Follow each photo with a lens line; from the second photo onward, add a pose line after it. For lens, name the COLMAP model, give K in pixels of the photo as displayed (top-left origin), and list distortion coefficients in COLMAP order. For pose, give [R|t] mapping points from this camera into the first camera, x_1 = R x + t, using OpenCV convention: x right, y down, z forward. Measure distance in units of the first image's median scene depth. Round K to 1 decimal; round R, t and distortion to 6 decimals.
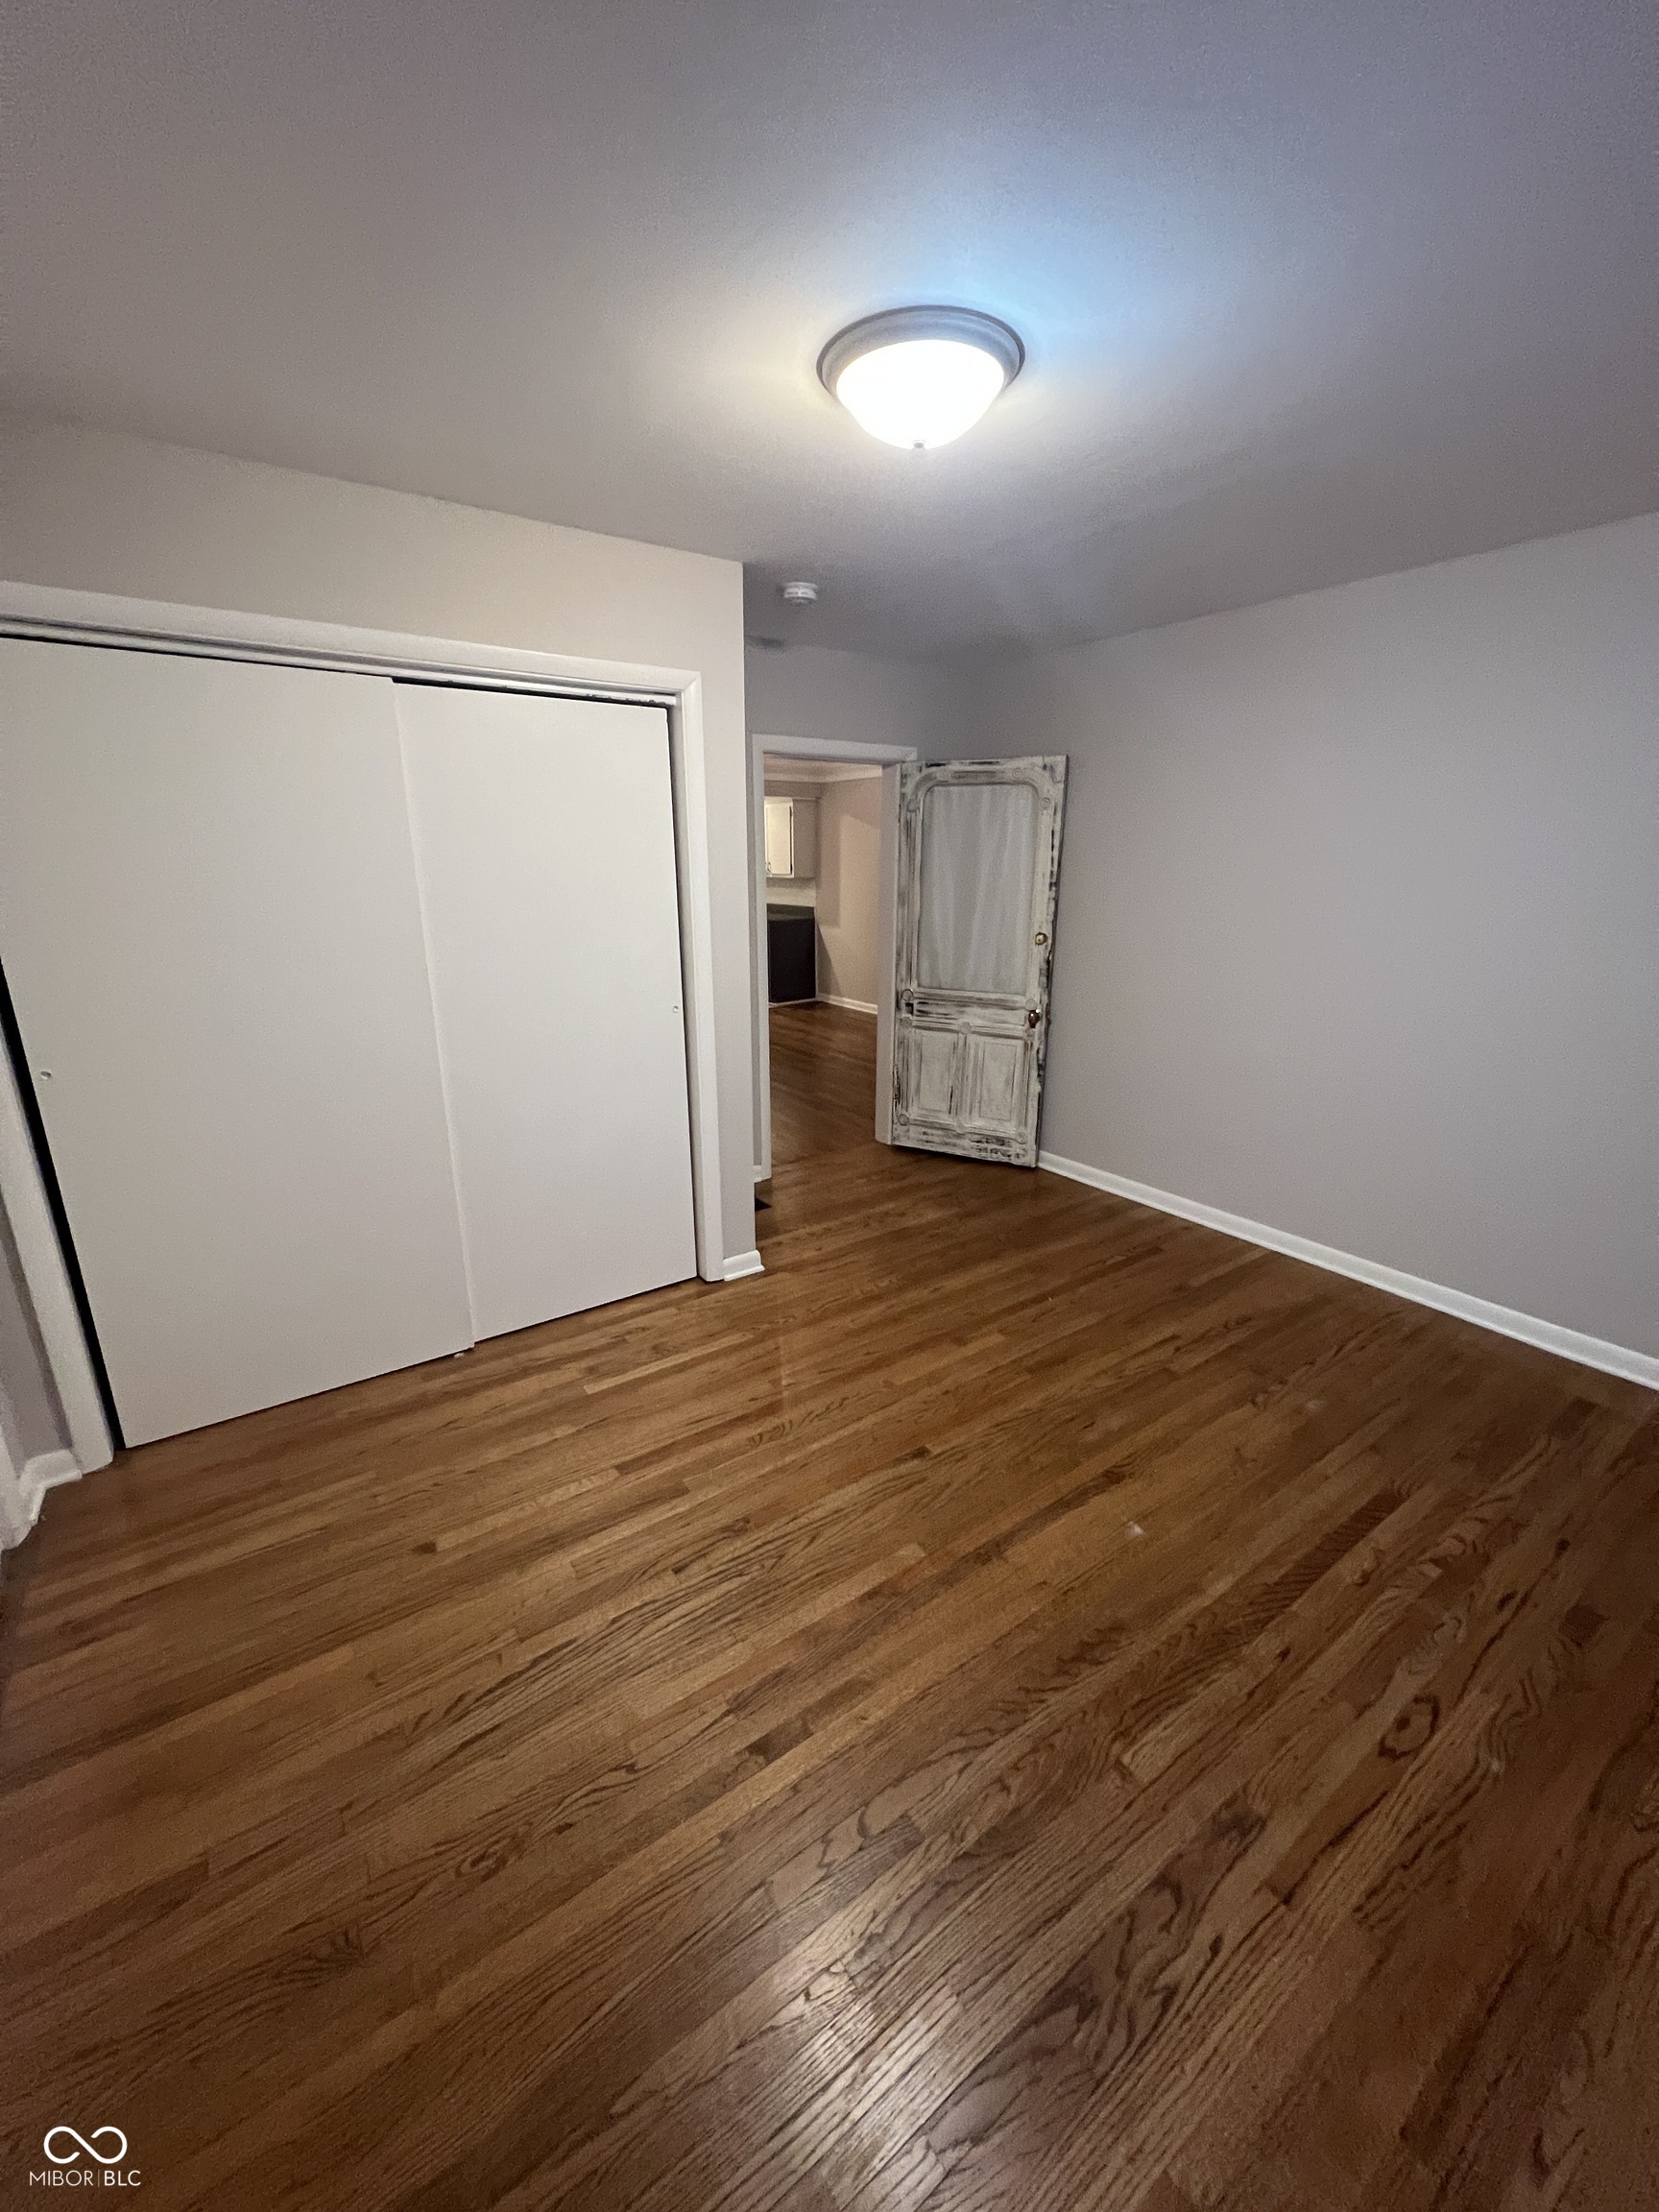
lens RADIAL K [[879.9, 0, 831.5], [0, 879.9, 1110.8], [0, 0, 1]] dist [0.000794, 0.000875]
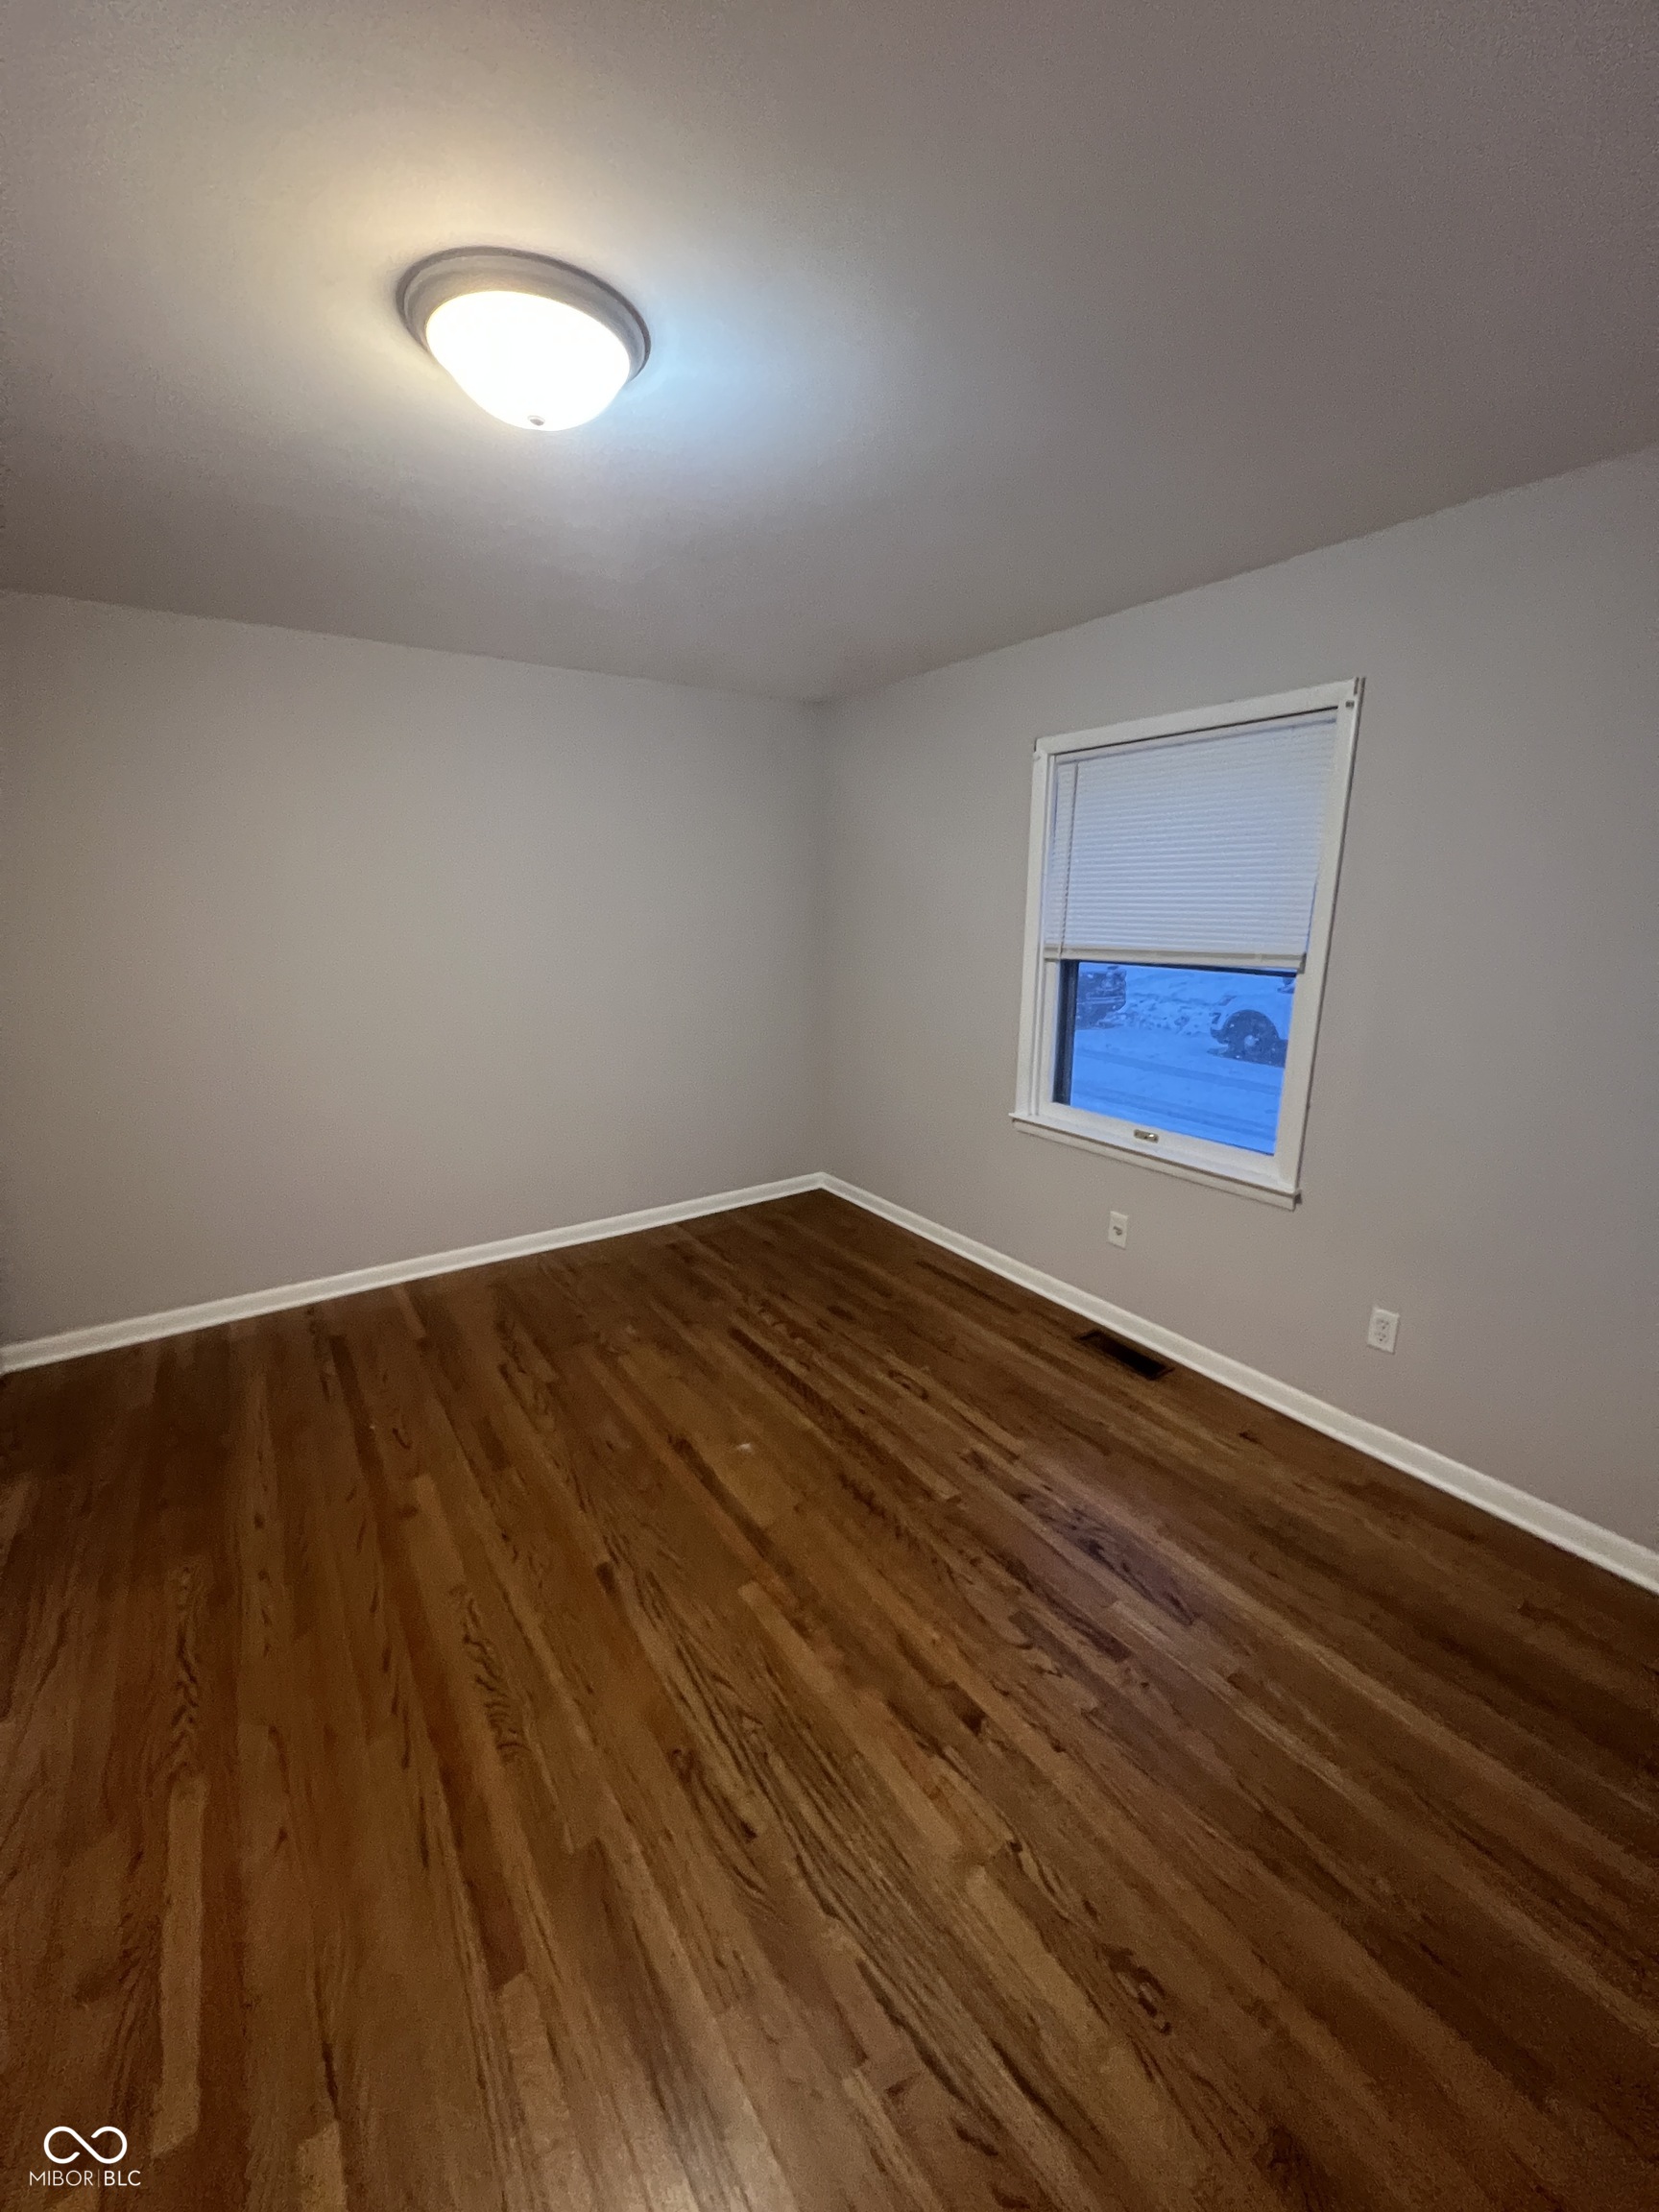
lens RADIAL K [[879.9, 0, 825.6], [0, 879.9, 1114.6], [0, 0, 1]] dist [0.000794, 0.000875]
pose [[0.021788, -0.240110, 0.970501, -0.746948], [0.284147, 0.932187, 0.224251, -0.194884], [-0.958533, 0.270879, 0.088537, 0.703047]]
